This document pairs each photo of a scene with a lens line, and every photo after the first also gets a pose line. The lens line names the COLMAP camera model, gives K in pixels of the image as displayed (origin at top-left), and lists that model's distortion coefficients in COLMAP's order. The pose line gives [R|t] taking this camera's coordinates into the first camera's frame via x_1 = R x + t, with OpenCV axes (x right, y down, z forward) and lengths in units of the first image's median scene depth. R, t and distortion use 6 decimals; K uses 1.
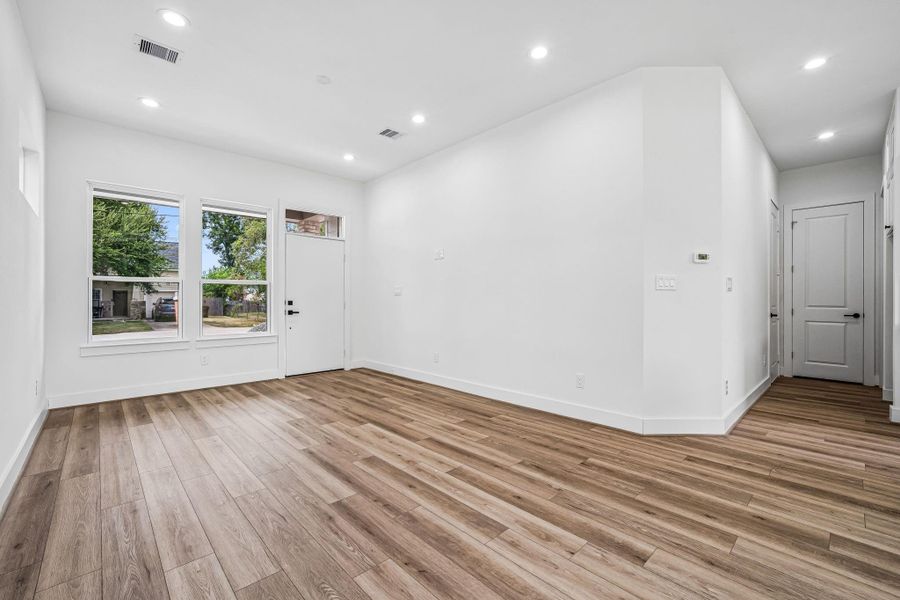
lens RADIAL K [[373.7, 0, 451.2], [0, 373.7, 296.7], [0, 0, 1]] dist [-0.003331, -0.000498]
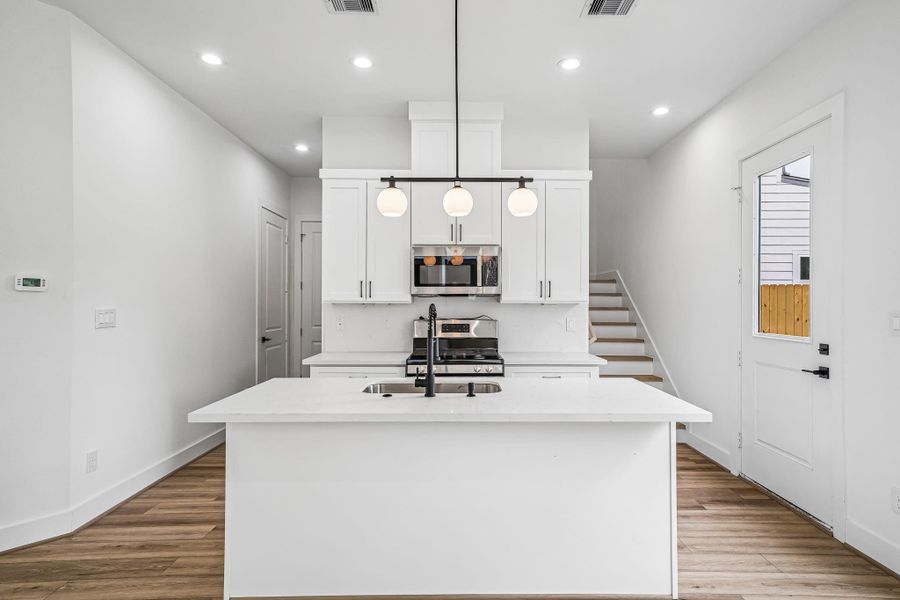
lens RADIAL K [[476.6, 0, 466.2], [0, 476.6, 303.4], [0, 0, 1]] dist [0.014684, 0.004791]
pose [[0.661255, -0.001213, 0.750160, 0.541010], [-0.011749, 0.999859, 0.011973, -0.087820], [-0.750069, -0.016731, 0.661148, -0.169005]]
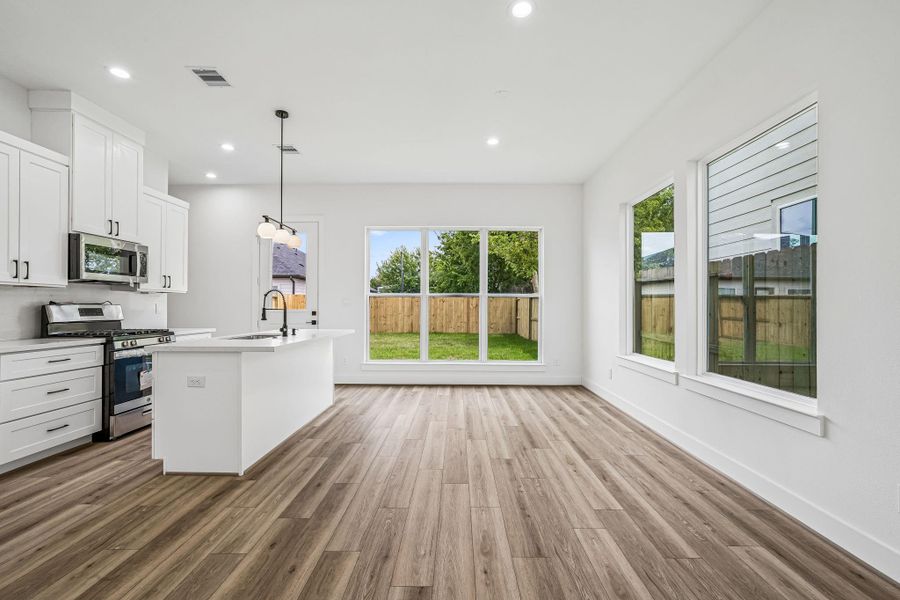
lens RADIAL K [[384.0, 0, 453.5], [0, 384.0, 306.1], [0, 0, 1]] dist [-0.008265, 0.002432]
pose [[-0.717199, -0.002450, 0.696864, -0.129846], [-0.009330, 0.999938, -0.006086, -0.019510], [-0.696805, -0.010866, -0.717178, 0.874126]]
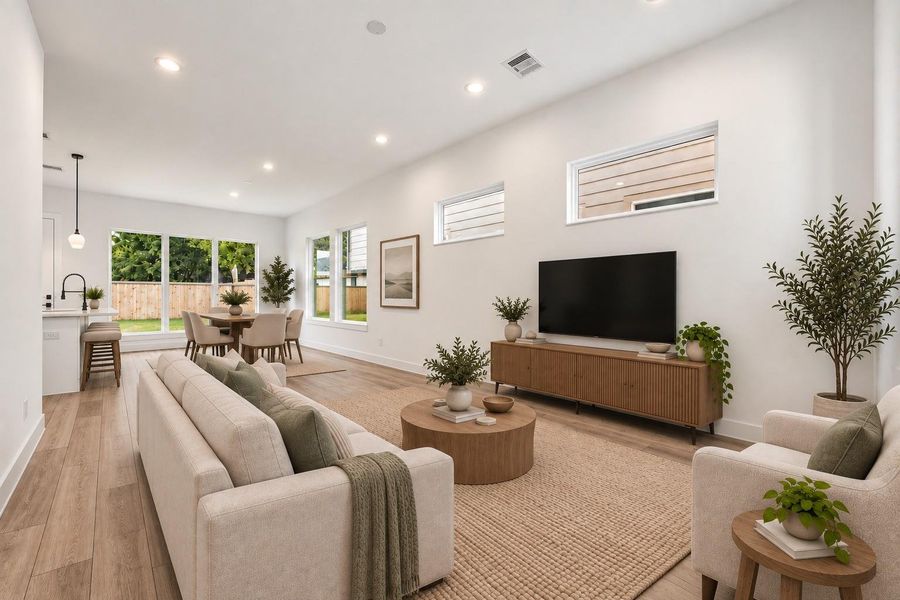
lens RADIAL K [[409.3, 0, 456.1], [0, 409.3, 300.3], [0, 0, 1]] dist [-0.015343, -0.000199]
pose [[-0.999865, 0.003614, -0.016045, -0.593113], [0.003568, 0.999989, 0.002915, 0.030398], [0.016055, 0.002857, -0.999867, 2.333418]]
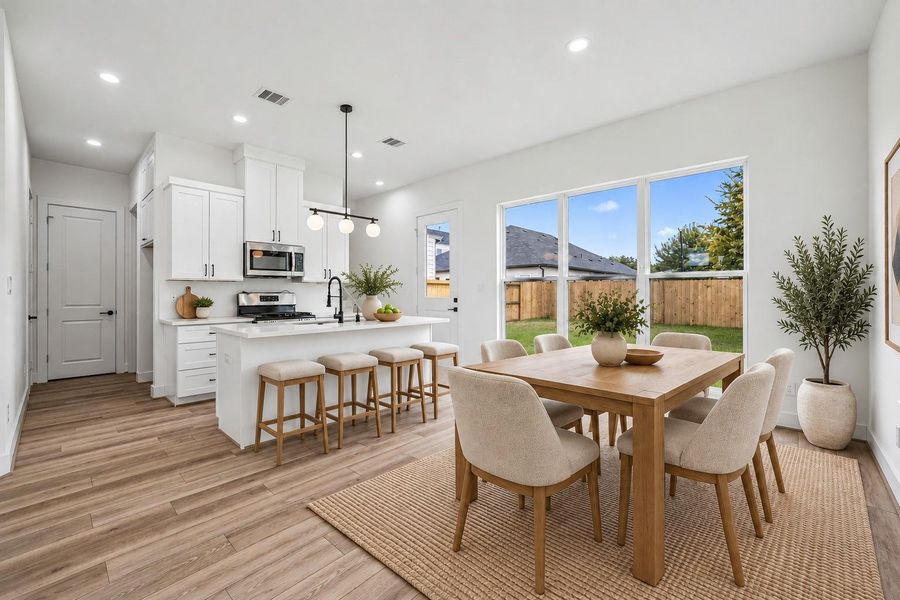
lens RADIAL K [[370.3, 0, 433.8], [0, 370.3, 292.8], [0, 0, 1]] dist [0.015663, 0.001667]
pose [[-0.039515, 0.003864, 0.999212, -0.125201], [-0.006945, 0.999967, -0.004141, -0.020215], [-0.999195, -0.007103, -0.039486, 0.122628]]
